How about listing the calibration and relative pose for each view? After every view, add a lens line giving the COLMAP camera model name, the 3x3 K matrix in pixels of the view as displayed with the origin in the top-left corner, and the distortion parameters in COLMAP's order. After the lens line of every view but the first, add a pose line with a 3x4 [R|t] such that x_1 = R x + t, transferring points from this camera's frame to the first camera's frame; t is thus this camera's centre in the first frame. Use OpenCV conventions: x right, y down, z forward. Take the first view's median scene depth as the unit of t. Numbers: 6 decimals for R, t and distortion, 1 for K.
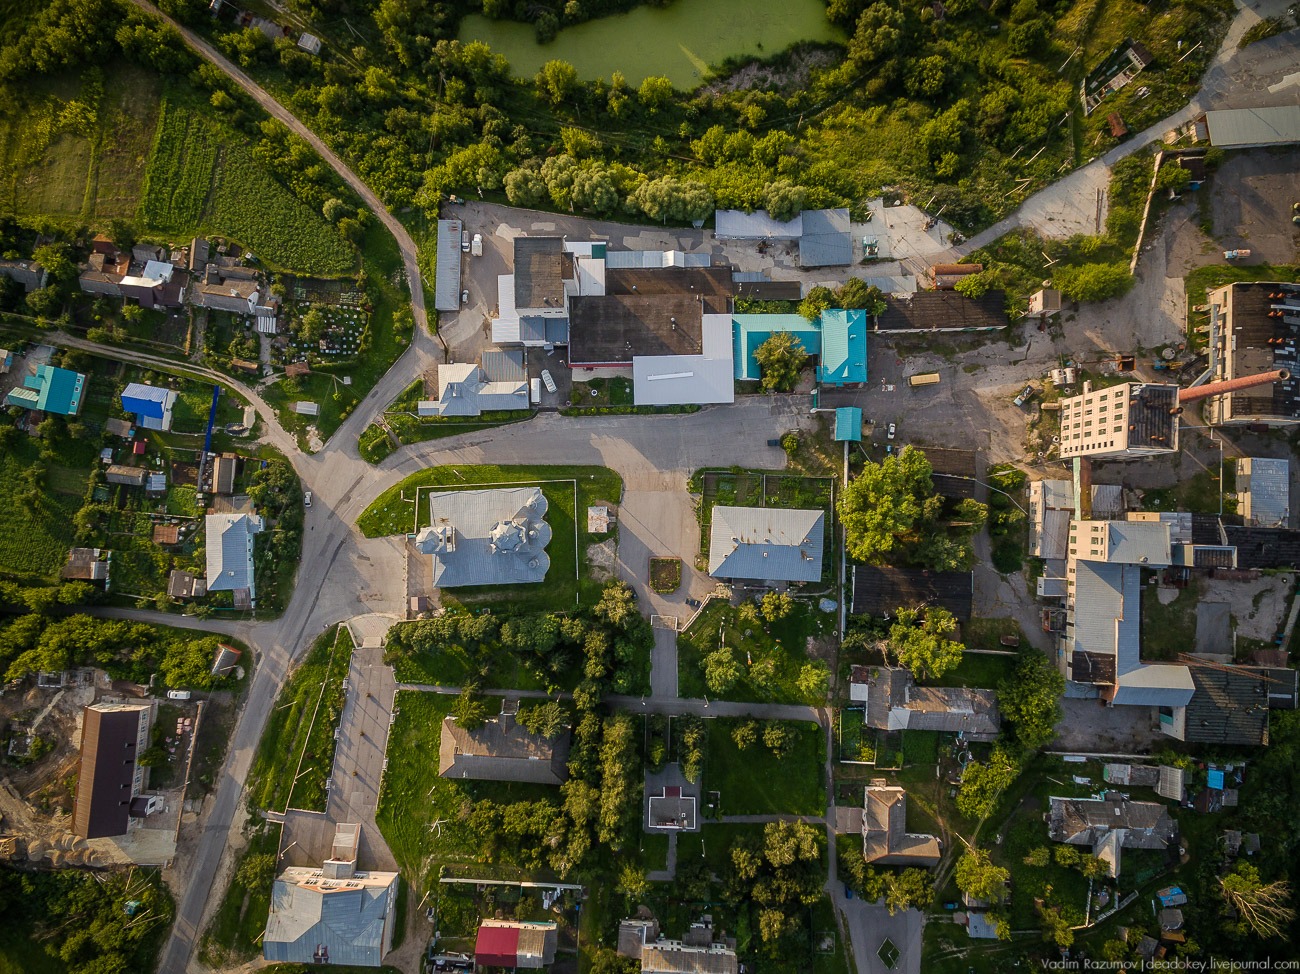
lens RADIAL K [[719.1, 0, 648.2], [0, 719.1, 487.3], [0, 0, 1]] dist [0.007626, -0.000378]
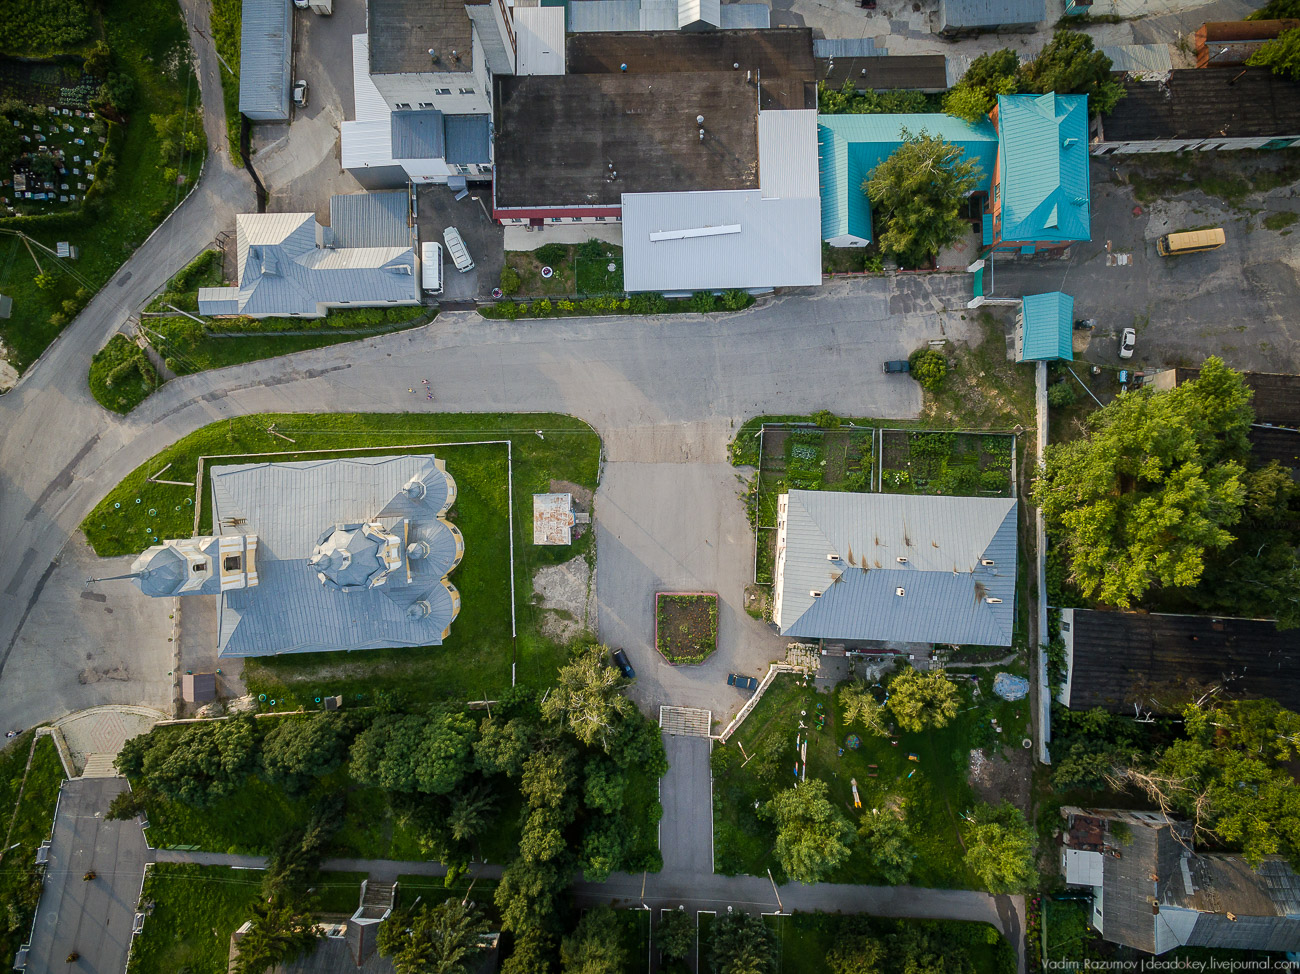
lens RADIAL K [[719.1, 0, 654.2], [0, 719.1, 488.0], [0, 0, 1]] dist [0.007626, -0.000378]
pose [[0.999974, -0.004961, 0.005297, -0.001633], [0.004889, 0.999897, 0.013502, 0.016649], [-0.005364, -0.013476, 0.999895, 0.492176]]
